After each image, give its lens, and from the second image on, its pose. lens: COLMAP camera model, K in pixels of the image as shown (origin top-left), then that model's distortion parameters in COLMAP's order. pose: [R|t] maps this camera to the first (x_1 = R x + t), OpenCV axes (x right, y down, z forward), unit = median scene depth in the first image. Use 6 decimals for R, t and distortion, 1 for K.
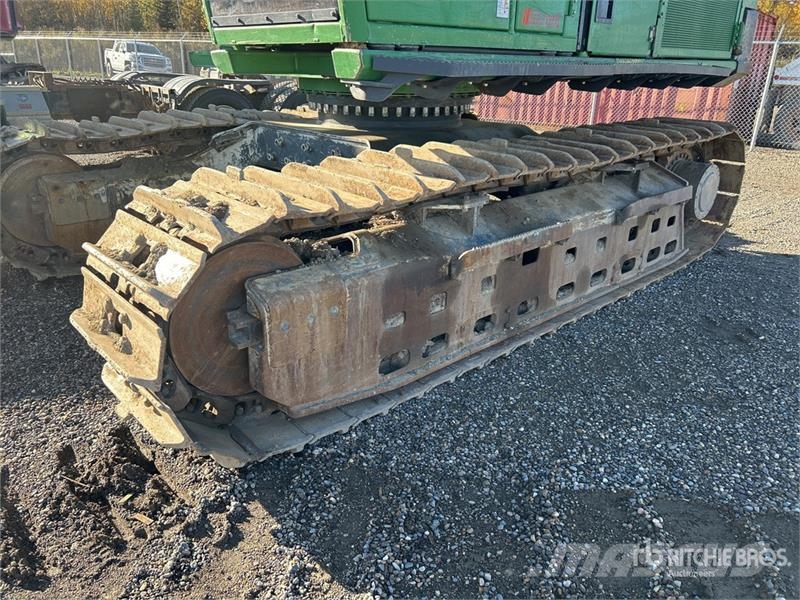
lens RADIAL K [[603.1, 0, 403.8], [0, 603.1, 293.8], [0, 0, 1]] dist [0.074980, -0.100199]
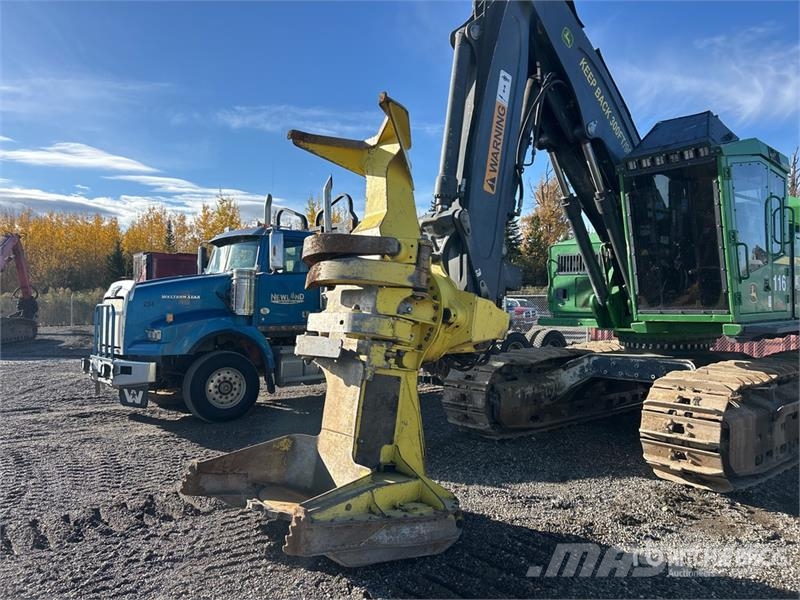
lens RADIAL K [[603.1, 0, 403.8], [0, 603.1, 293.8], [0, 0, 1]] dist [0.074980, -0.100199]
pose [[0.997688, -0.031428, -0.060253, -0.898685], [0.007127, 0.930136, -0.367146, 0.281730], [0.067582, 0.365867, 0.928210, -1.044819]]
